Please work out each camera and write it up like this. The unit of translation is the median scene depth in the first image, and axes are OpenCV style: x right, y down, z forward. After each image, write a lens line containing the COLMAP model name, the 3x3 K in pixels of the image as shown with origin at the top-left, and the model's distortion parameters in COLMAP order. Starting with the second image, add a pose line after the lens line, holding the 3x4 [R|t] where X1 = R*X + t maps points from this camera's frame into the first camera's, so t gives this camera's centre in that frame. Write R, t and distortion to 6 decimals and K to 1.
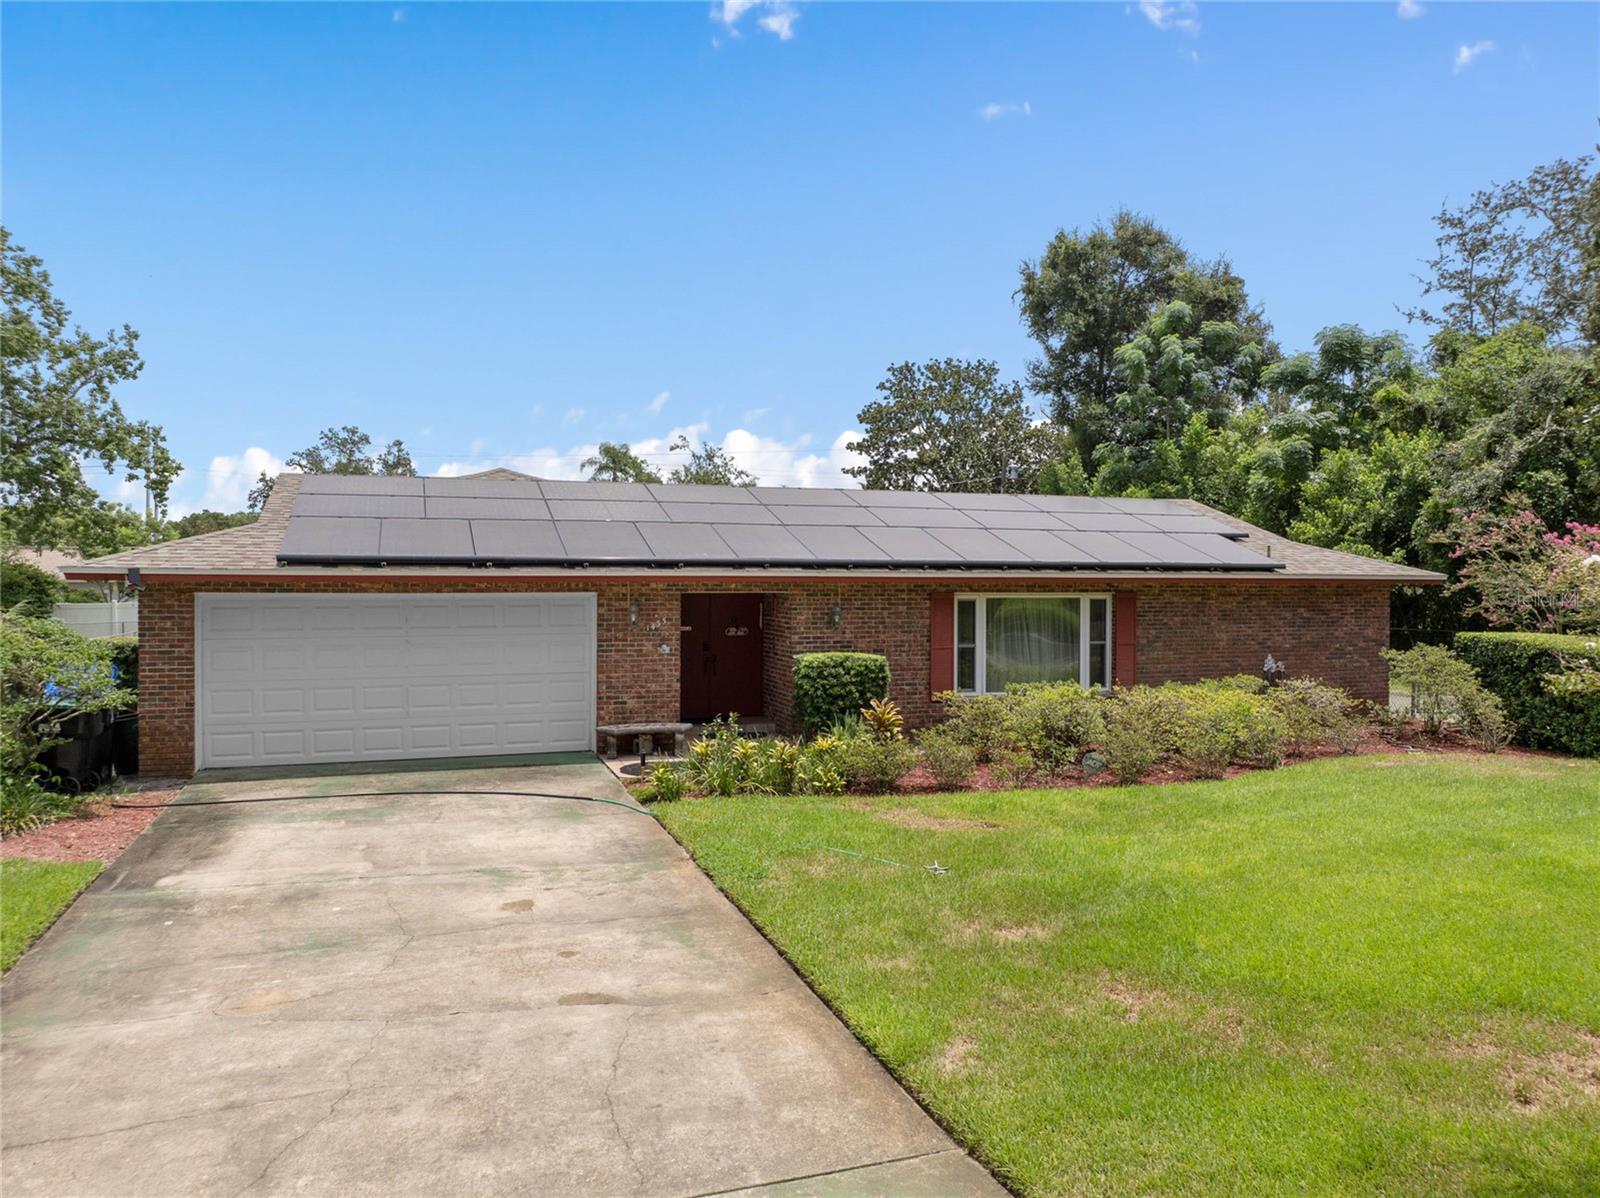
lens RADIAL K [[1173.0, 0, 796.3], [0, 1173.0, 546.5], [0, 0, 1]] dist [-0.040517, 0.010455]
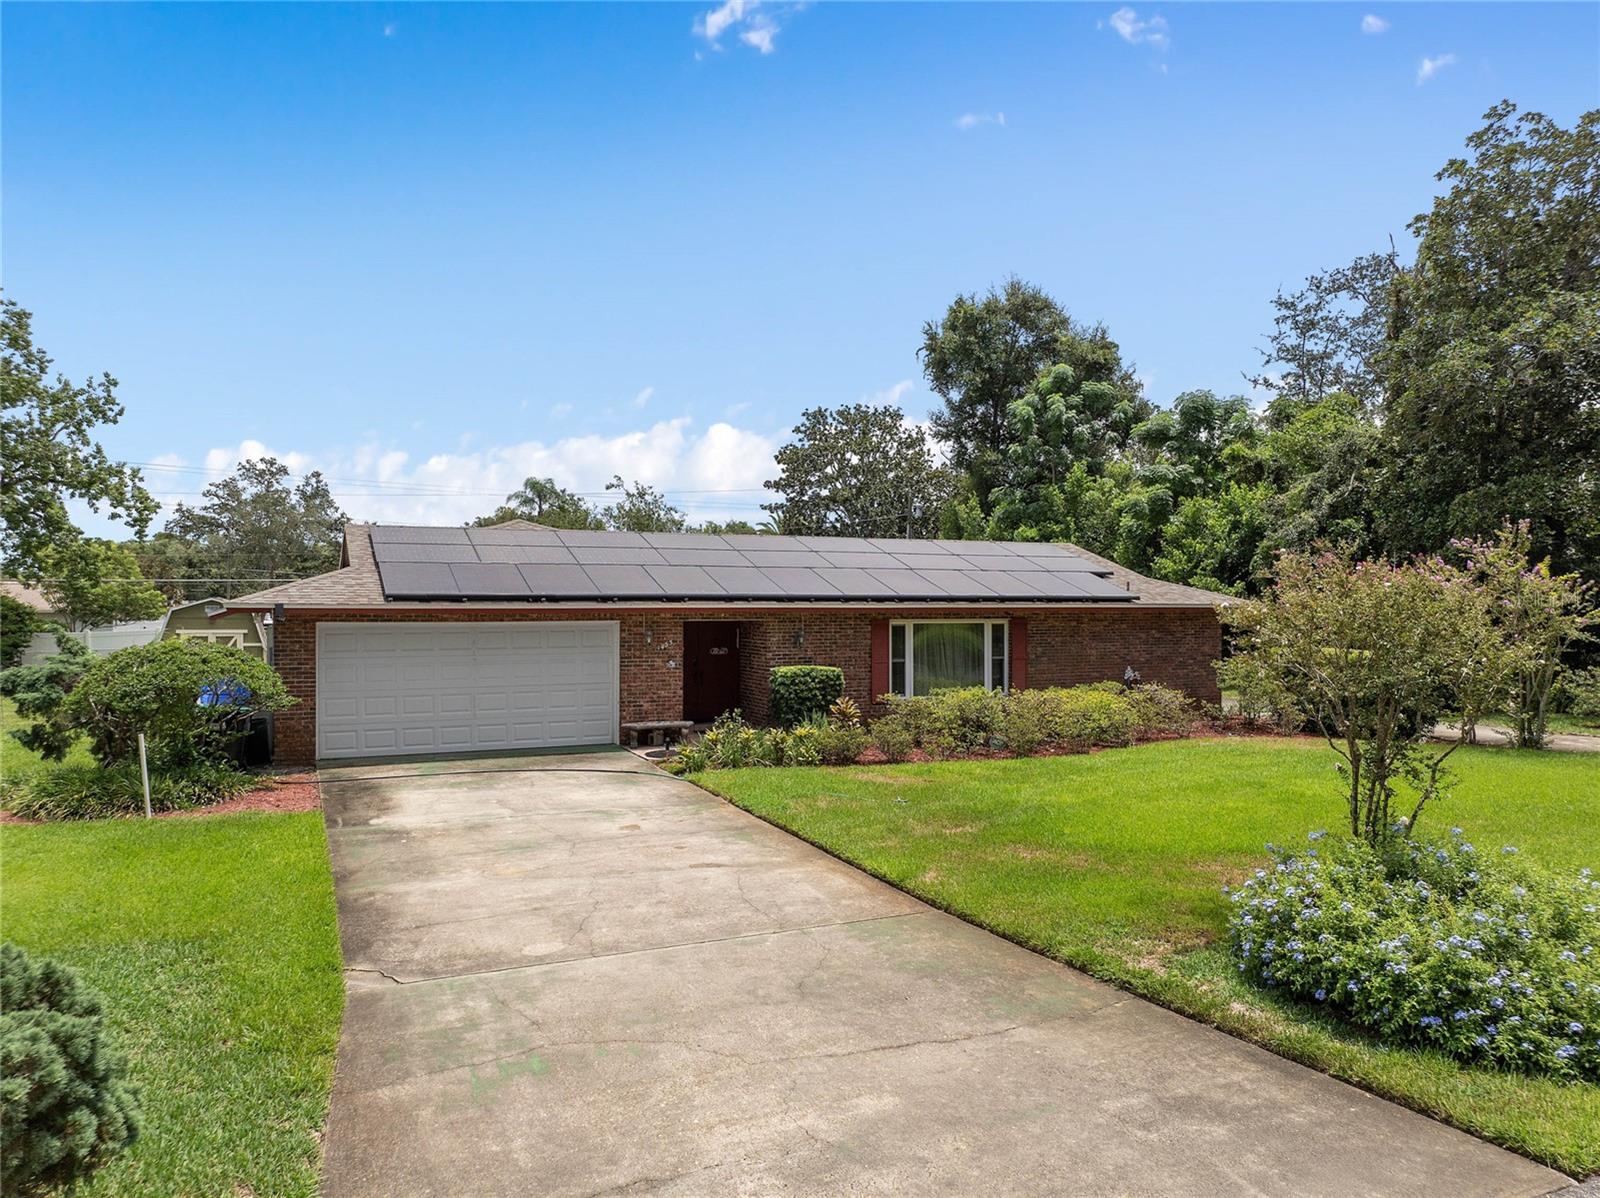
lens RADIAL K [[1173.0, 0, 796.3], [0, 1173.0, 546.5], [0, 0, 1]] dist [-0.040517, 0.010455]
pose [[0.996075, 0.000638, 0.088516, -0.041021], [0.001371, 0.999743, -0.022629, -0.006037], [-0.088507, 0.022662, 0.995818, -0.141260]]
